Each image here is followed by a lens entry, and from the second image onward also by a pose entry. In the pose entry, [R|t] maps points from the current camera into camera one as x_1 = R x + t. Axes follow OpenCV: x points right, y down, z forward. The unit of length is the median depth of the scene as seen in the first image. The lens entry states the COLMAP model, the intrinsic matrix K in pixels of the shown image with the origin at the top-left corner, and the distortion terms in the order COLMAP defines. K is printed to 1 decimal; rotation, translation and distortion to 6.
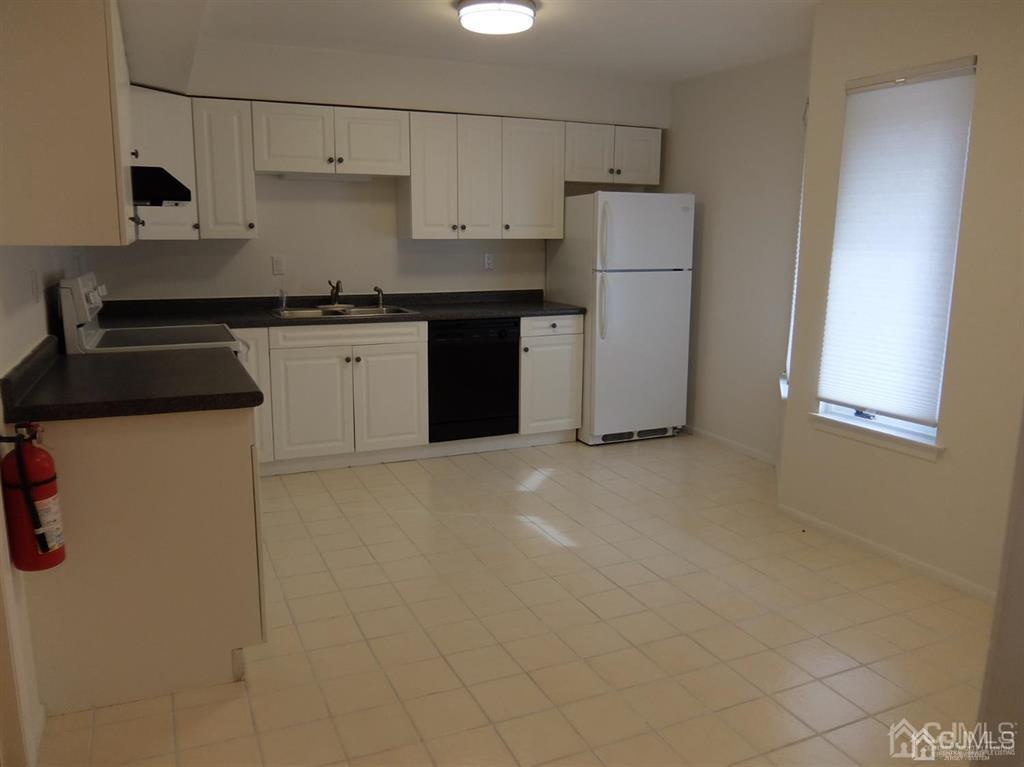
lens RADIAL K [[744.2, 0, 510.2], [0, 744.2, 367.7], [0, 0, 1]] dist [0.000402, -0.051573]
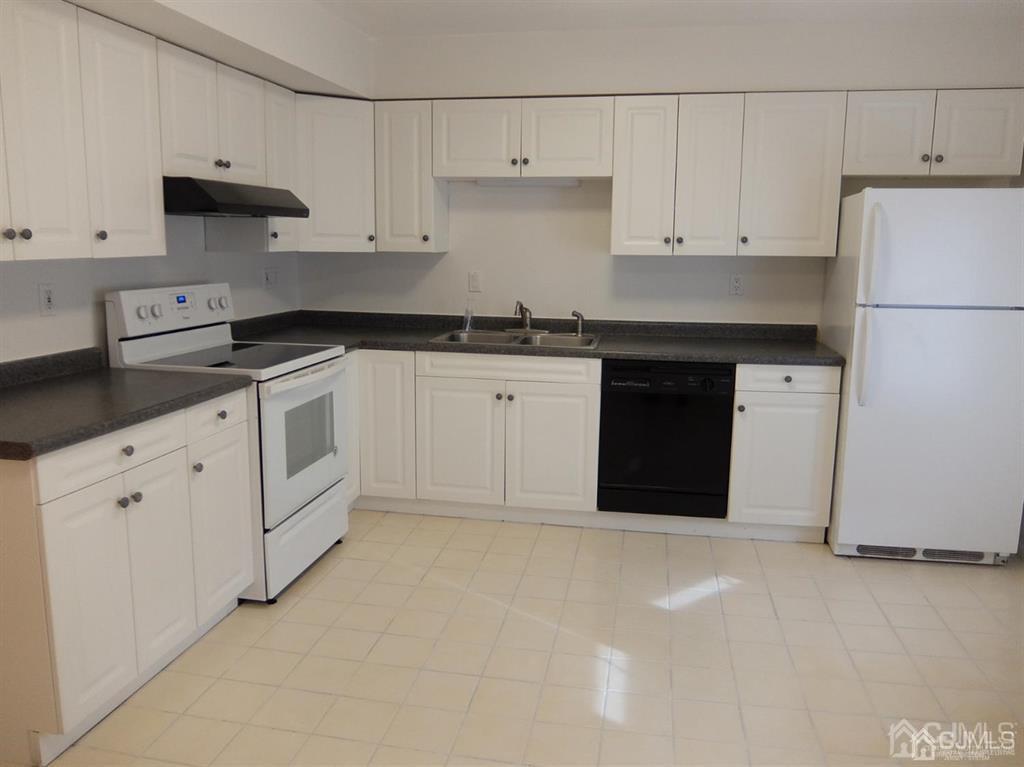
lens RADIAL K [[770.3, 0, 509.2], [0, 770.3, 371.8], [0, 0, 1]] dist [0.005322, -0.037384]
pose [[0.838537, 0.096719, -0.536191, 0.236926], [-0.102195, 0.994572, 0.019583, -0.052308], [0.535174, 0.038374, 0.843870, 0.243303]]
